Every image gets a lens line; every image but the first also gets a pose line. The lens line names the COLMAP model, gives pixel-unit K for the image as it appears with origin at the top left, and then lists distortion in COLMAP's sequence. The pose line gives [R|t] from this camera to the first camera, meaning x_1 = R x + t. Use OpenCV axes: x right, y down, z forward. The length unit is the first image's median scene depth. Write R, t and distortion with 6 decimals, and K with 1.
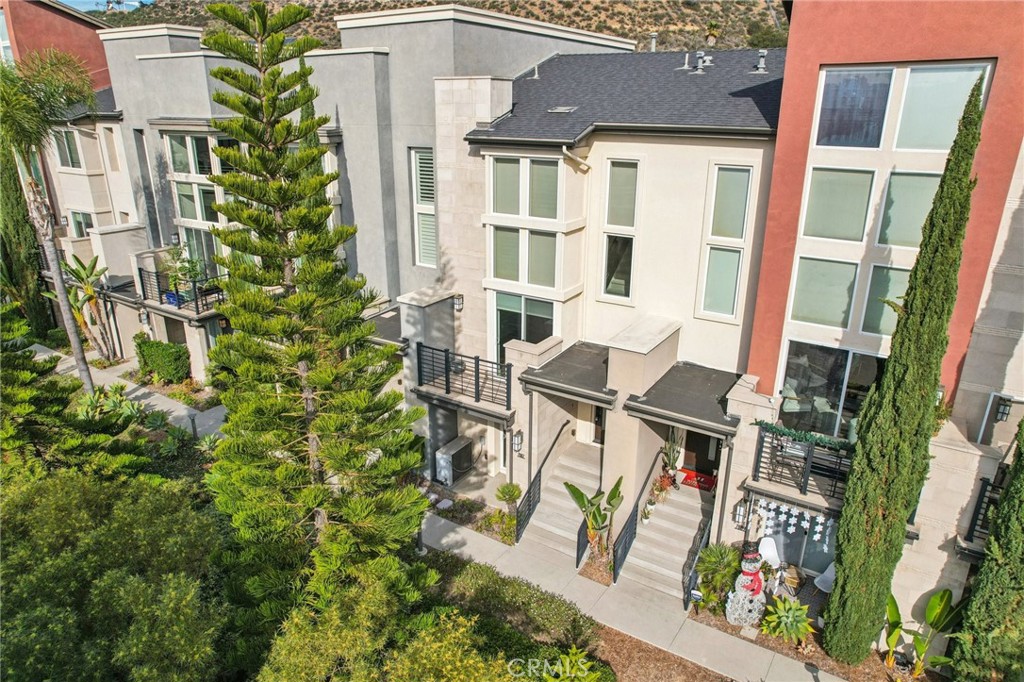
lens RADIAL K [[656.9, 0, 518.7], [0, 656.9, 342.7], [0, 0, 1]] dist [-0.073346, 0.065726]
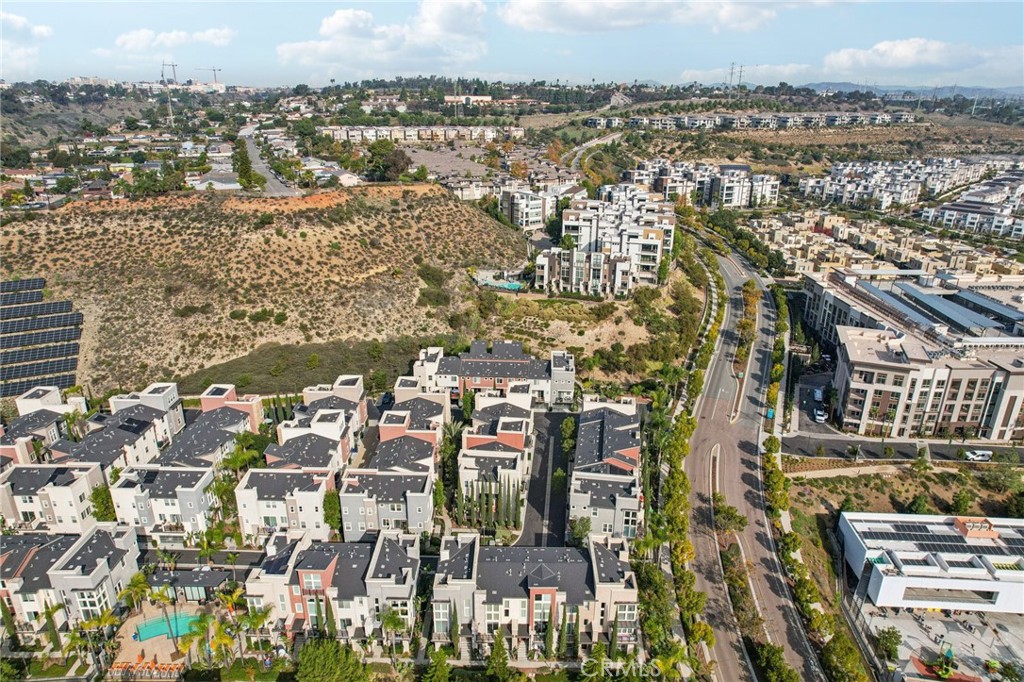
lens RADIAL K [[660.7, 0, 519.0], [0, 660.7, 340.5], [0, 0, 1]] dist [-0.071223, 0.062847]
pose [[0.845670, -0.181700, 0.501824, -2.036091], [0.174761, 0.982700, 0.061310, -2.562663], [-0.504282, 0.035851, 0.862794, -3.844334]]
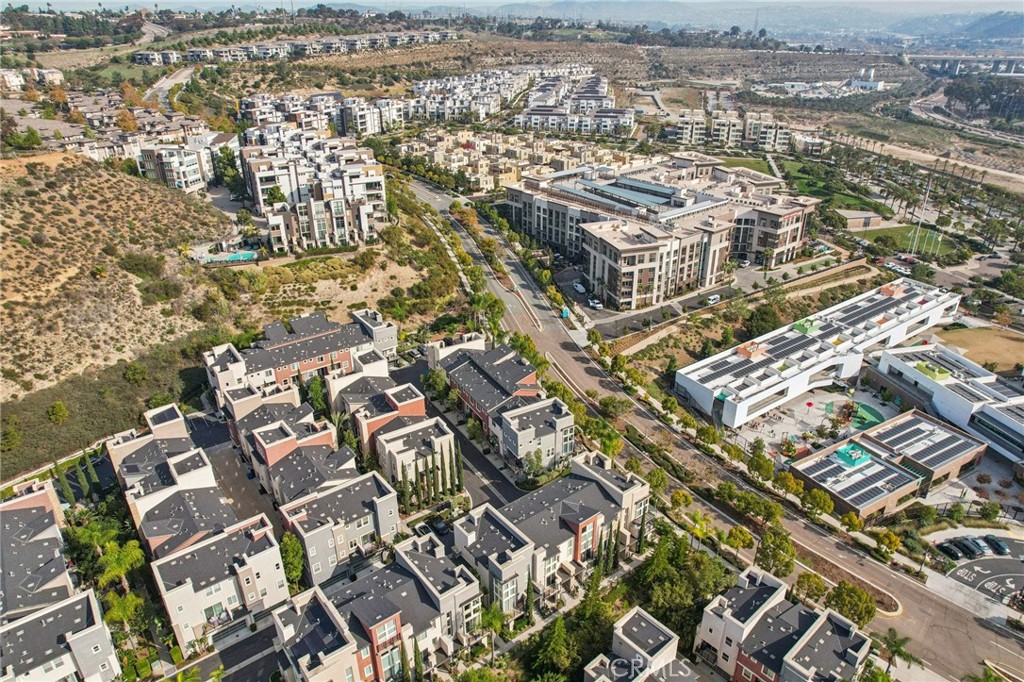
lens RADIAL K [[665.4, 0, 518.1], [0, 665.4, 343.2], [0, 0, 1]] dist [-0.078923, 0.073396]
pose [[0.331833, -0.421831, 0.843769, -3.730428], [0.329567, 0.889929, 0.315298, -3.429397], [-0.883897, 0.173452, 0.434329, -1.496725]]
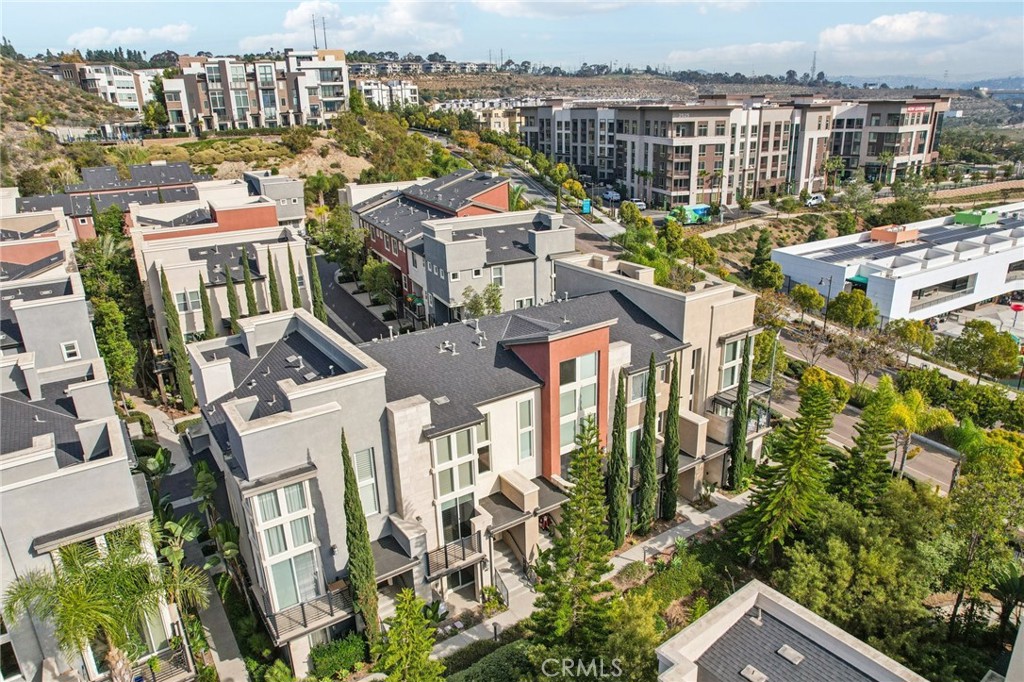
lens RADIAL K [[680.4, 0, 521.4], [0, 680.4, 342.1], [0, 0, 1]] dist [-0.083036, 0.074425]
pose [[0.393445, -0.321451, 0.861319, -1.255210], [0.340014, 0.921329, 0.188531, -0.680219], [-0.854161, 0.218684, 0.471790, -0.147166]]
